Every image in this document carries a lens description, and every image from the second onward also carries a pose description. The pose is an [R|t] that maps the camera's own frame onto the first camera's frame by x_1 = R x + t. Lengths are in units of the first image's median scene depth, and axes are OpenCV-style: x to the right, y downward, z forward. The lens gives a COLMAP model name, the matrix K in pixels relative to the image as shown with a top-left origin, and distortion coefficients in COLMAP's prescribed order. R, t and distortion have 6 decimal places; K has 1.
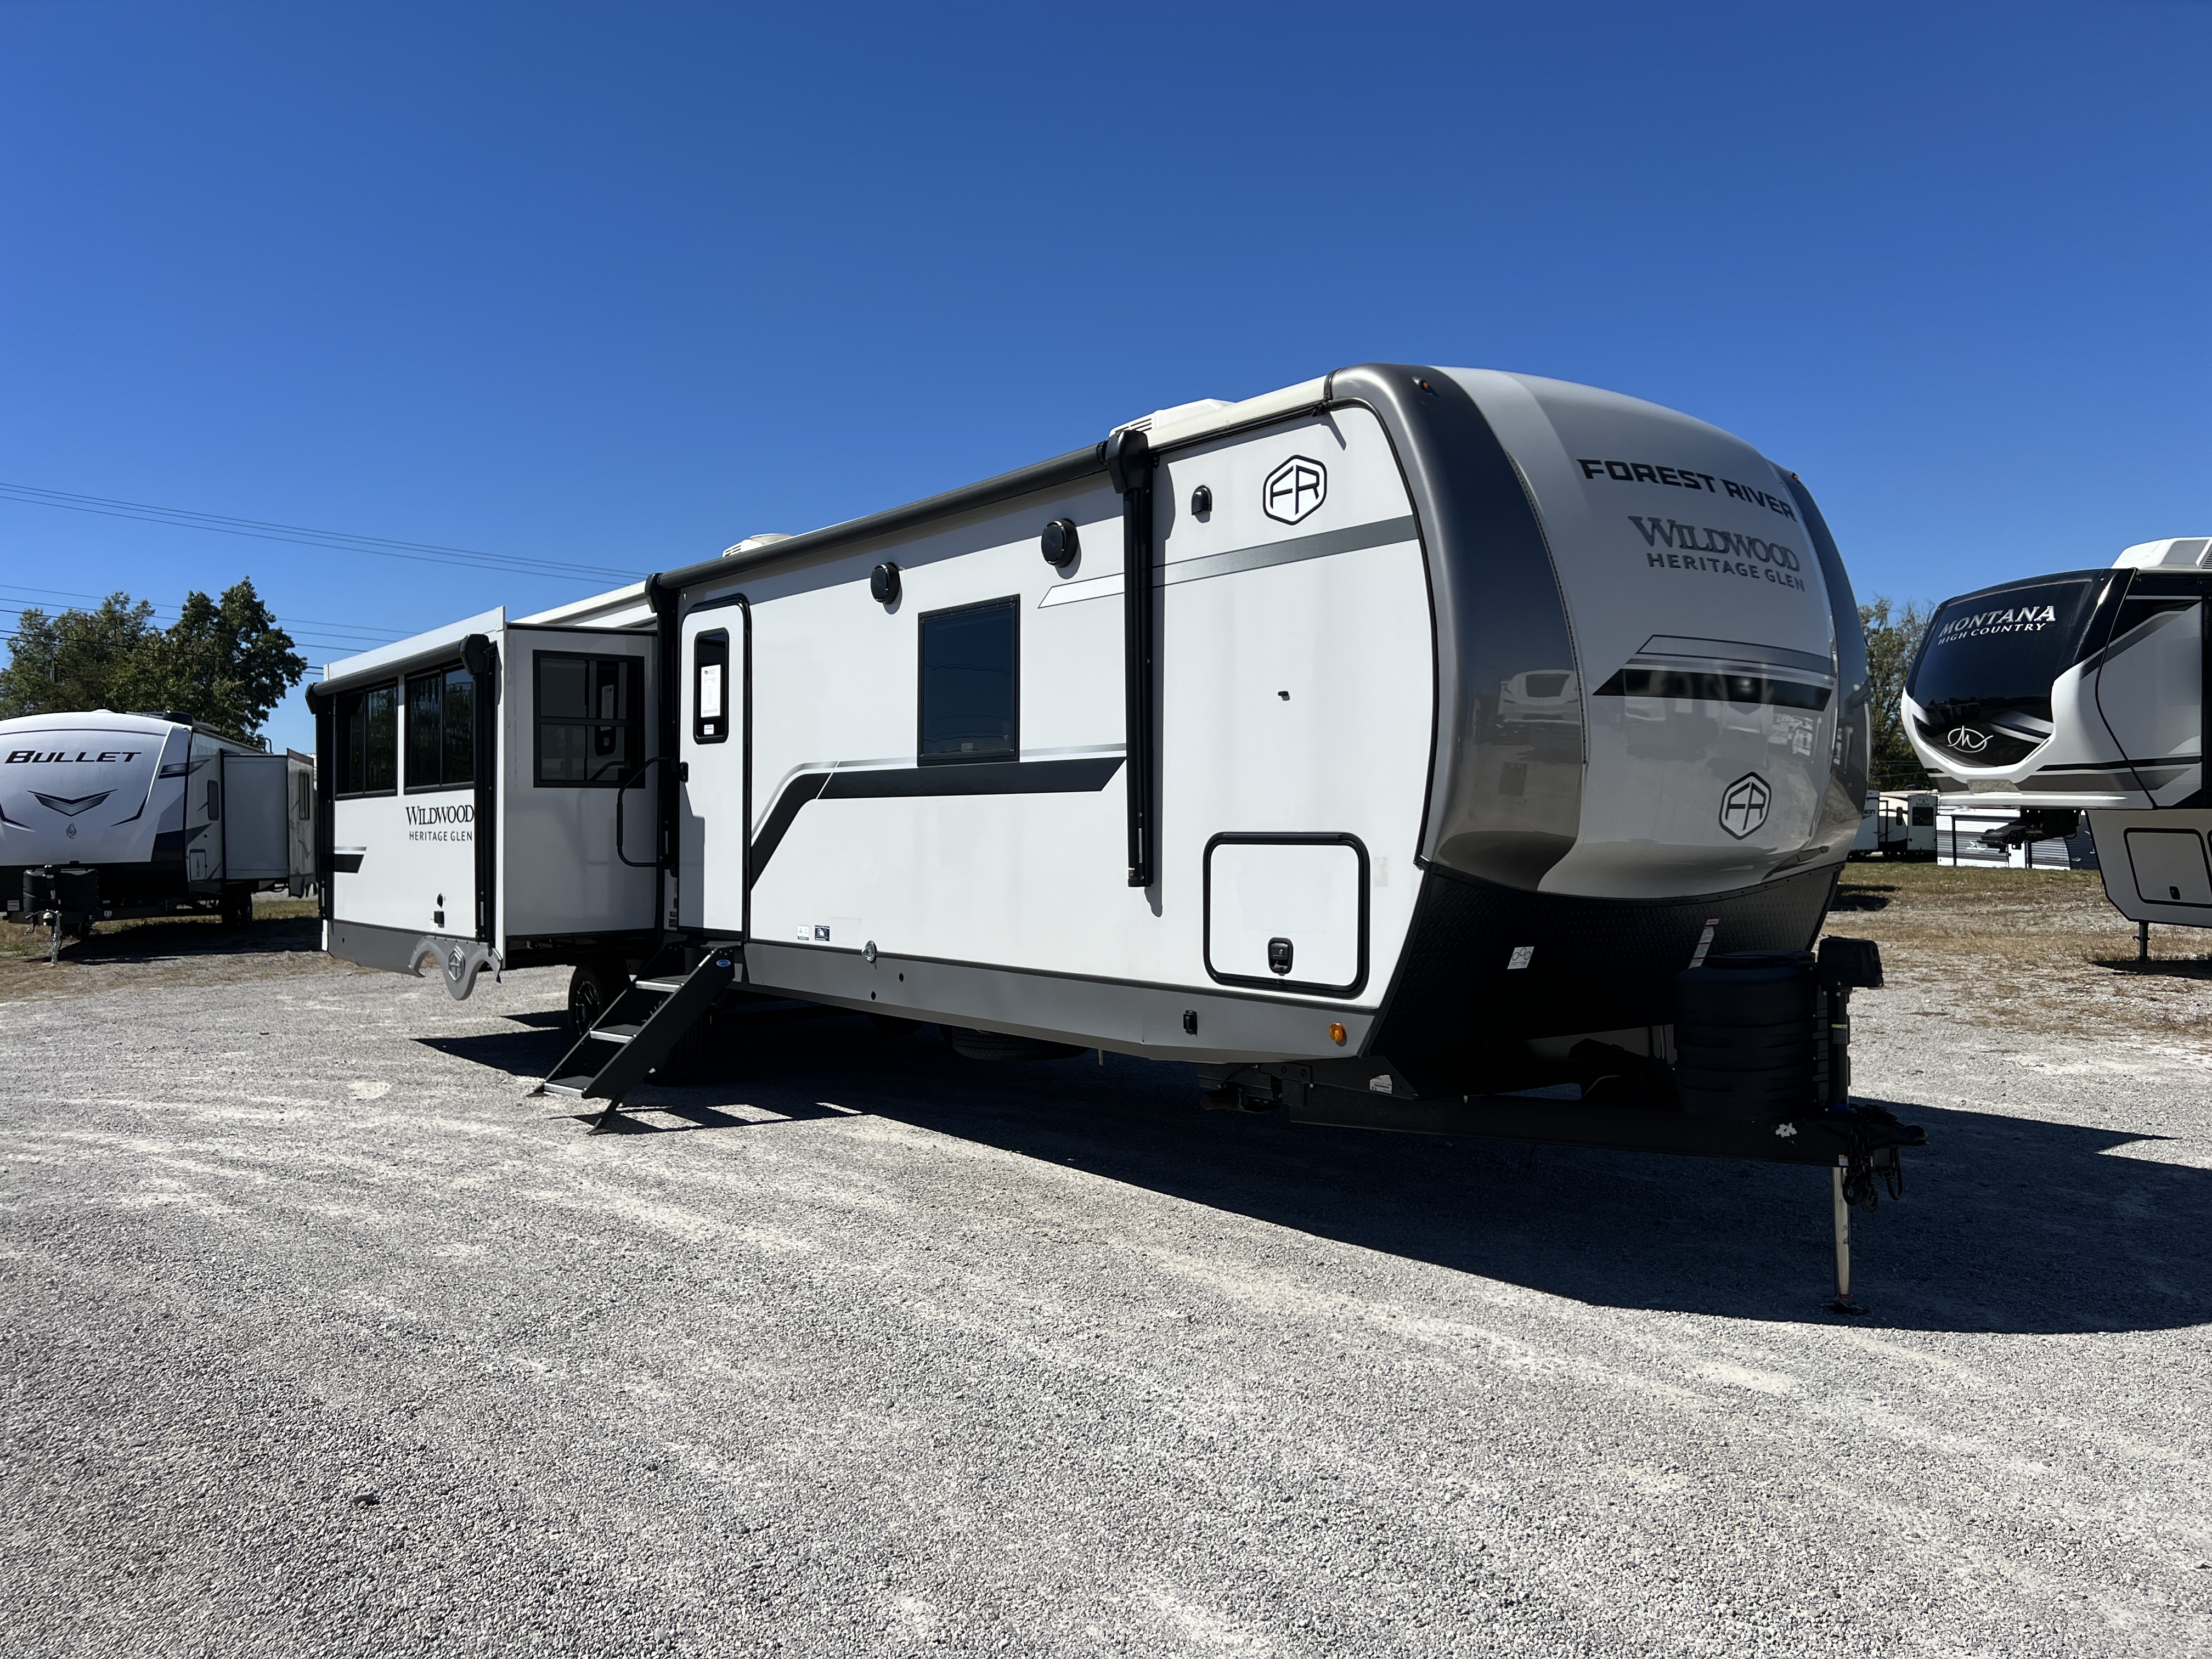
lens RADIAL K [[1682.8, 0, 1124.9], [0, 1682.8, 809.4], [0, 0, 1]] dist [0.040933, -0.049616]
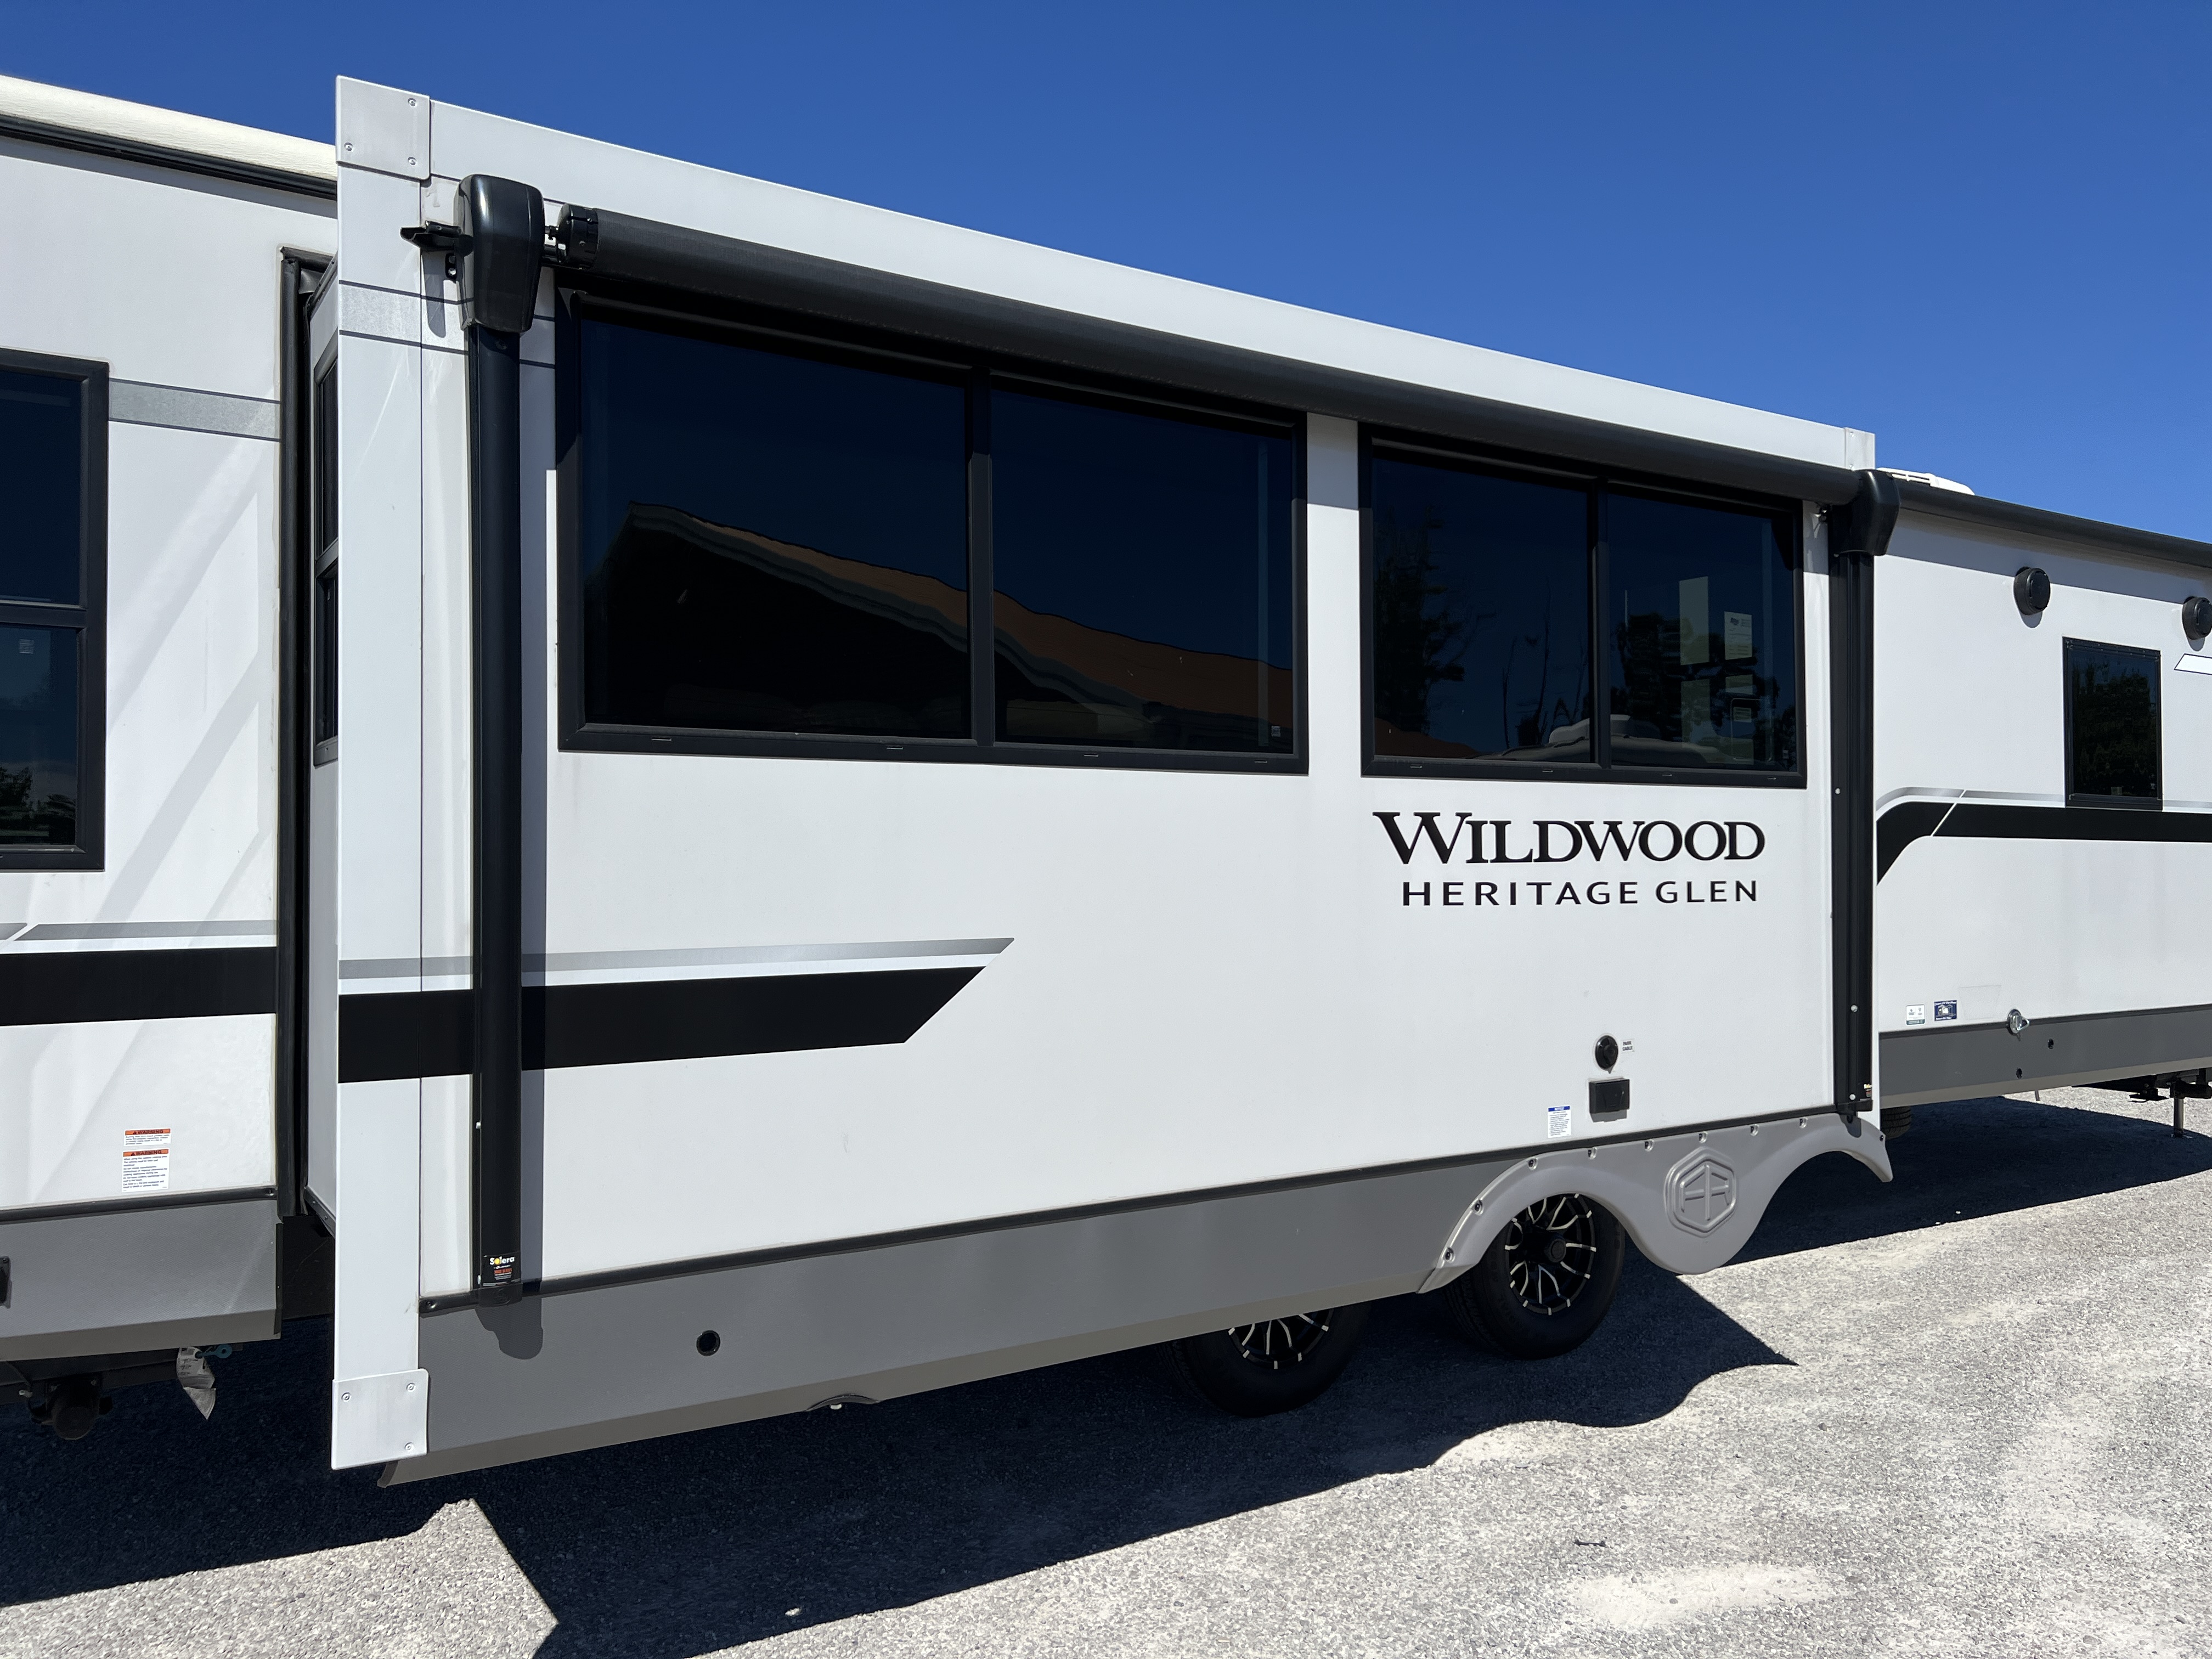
lens RADIAL K [[1682.8, 0, 1098.9], [0, 1682.8, 843.6], [0, 0, 1]] dist [0.040933, -0.049616]
pose [[0.094025, 0.017141, 0.995422, -1.046463], [-0.012644, 0.999792, -0.016021, 0.015284], [-0.995490, -0.011080, 0.094222, 1.387284]]
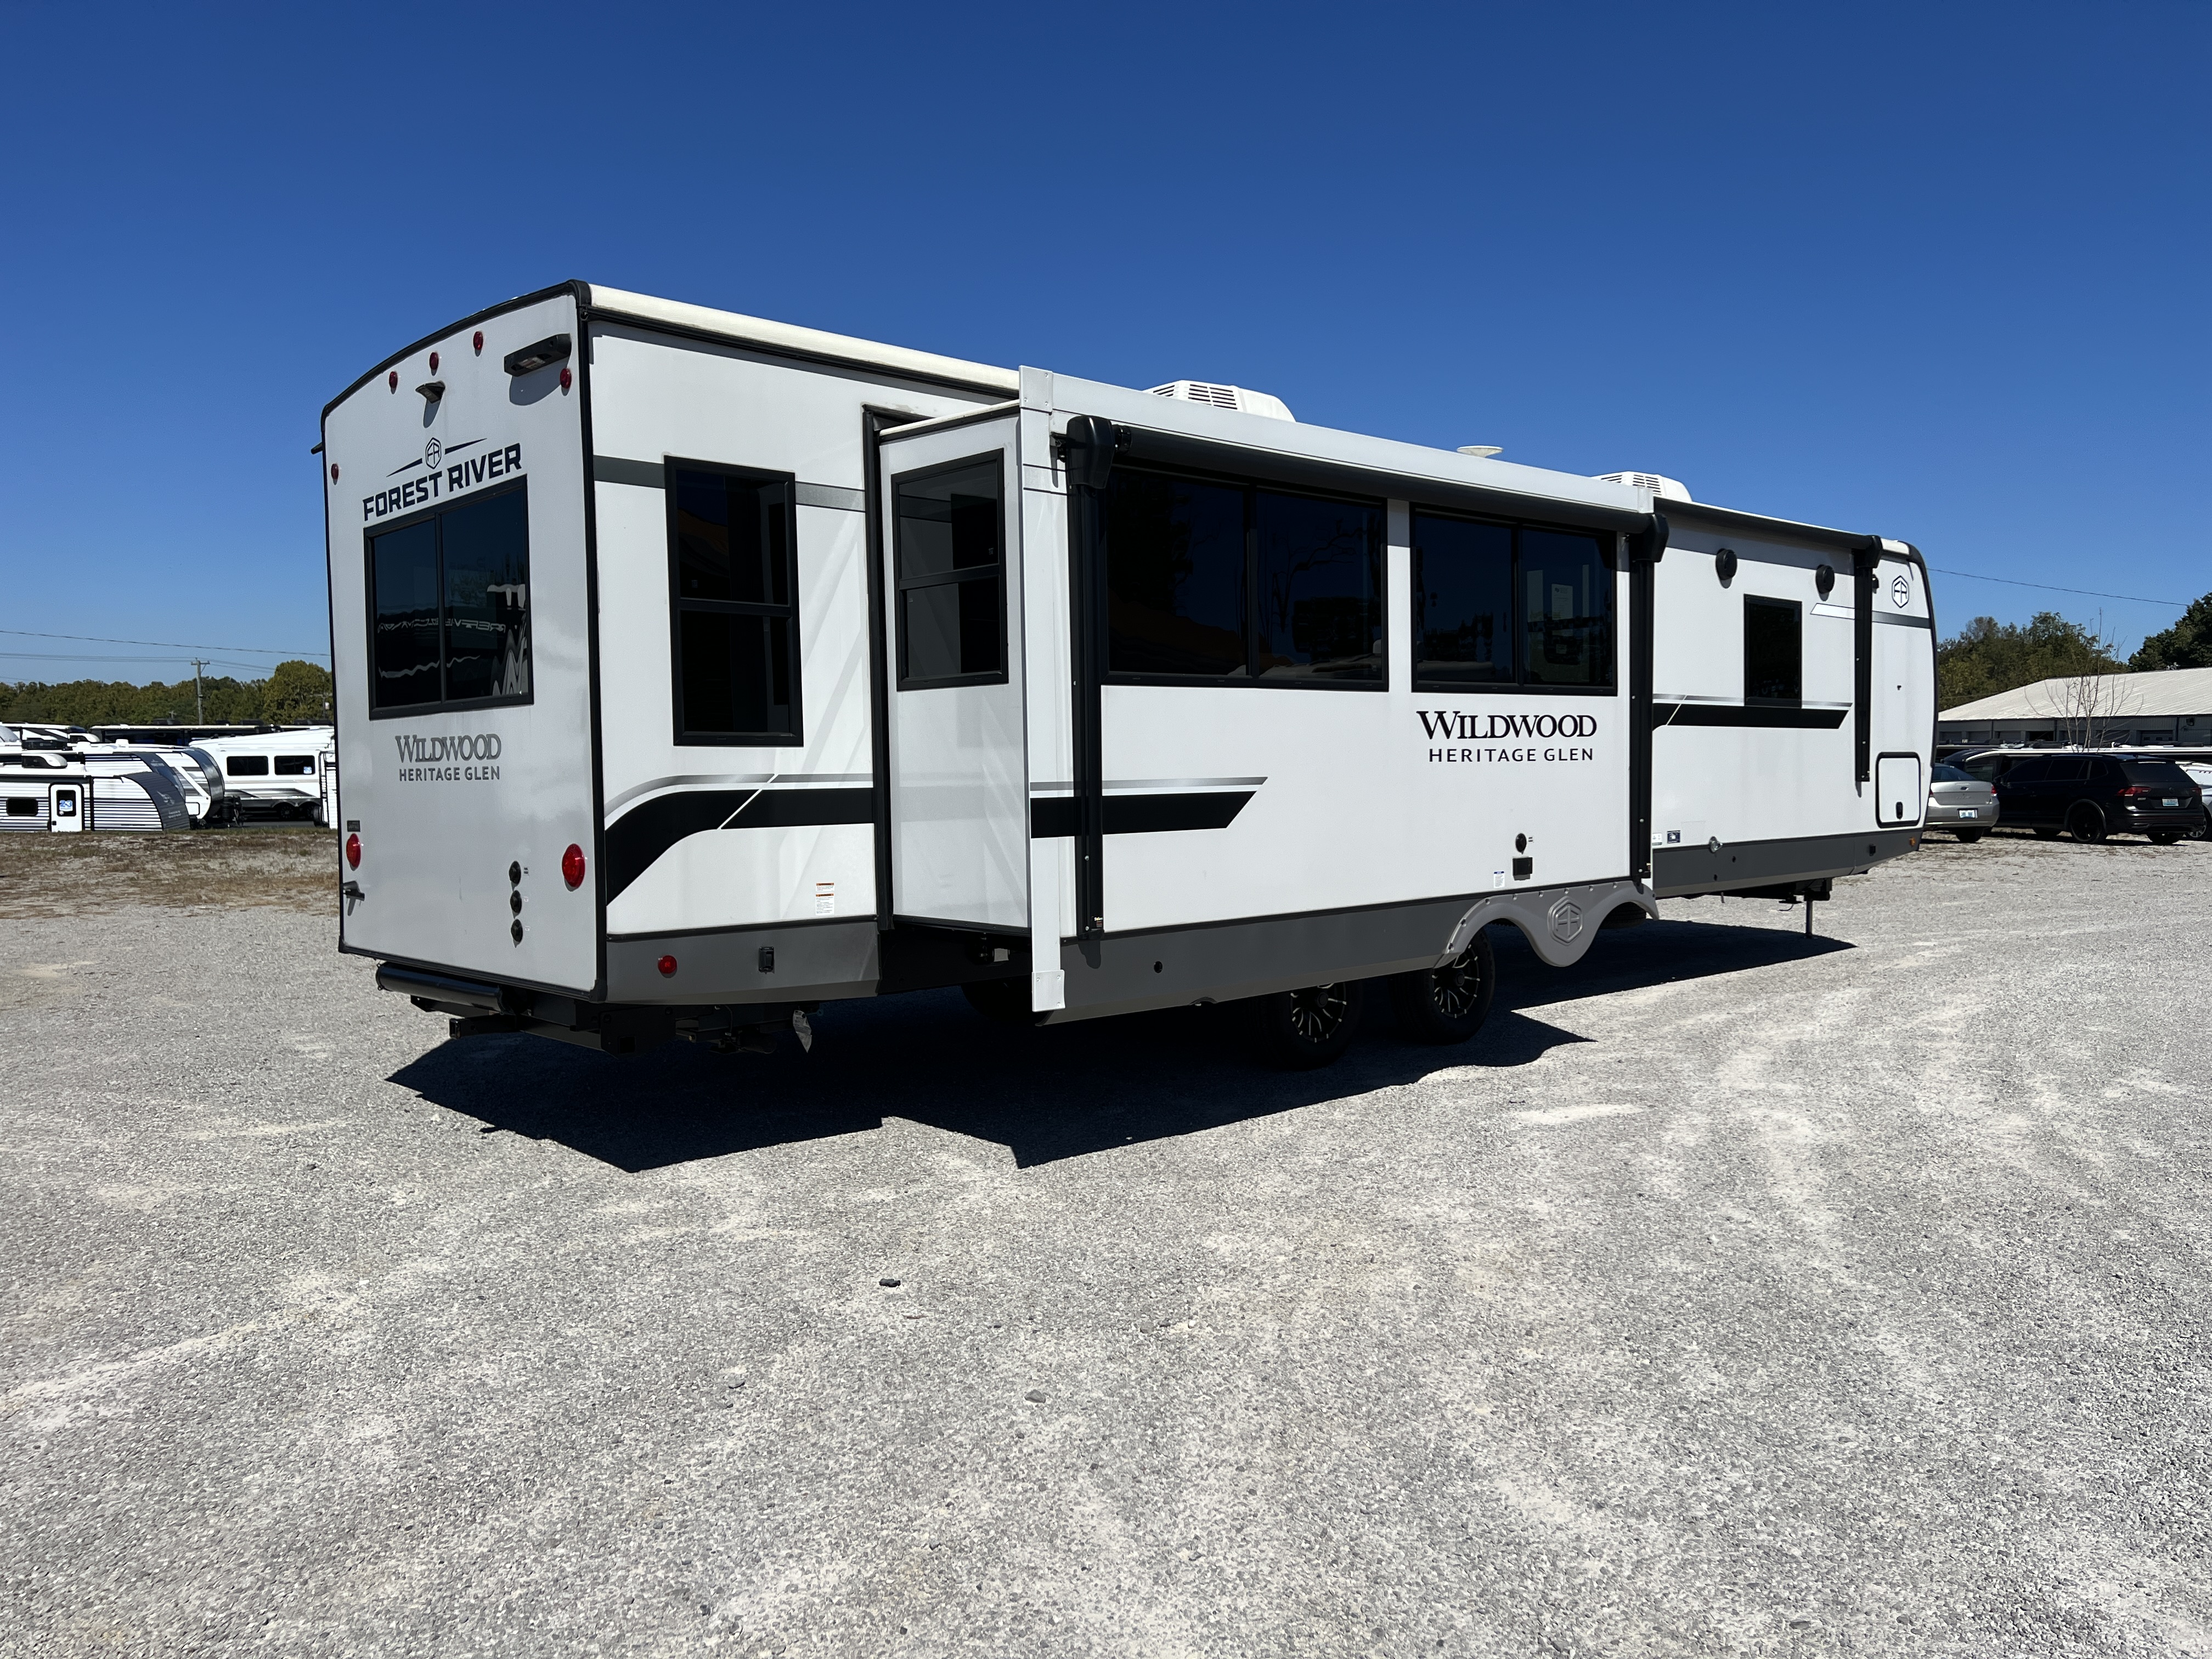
lens RADIAL K [[1682.8, 0, 1101.3], [0, 1682.8, 840.5], [0, 0, 1]] dist [0.040933, -0.049616]
pose [[-0.074365, -0.037474, 0.996527, -1.432931], [0.000551, 0.999292, 0.037619, 0.032167], [-0.997231, 0.003346, -0.074291, 1.582796]]
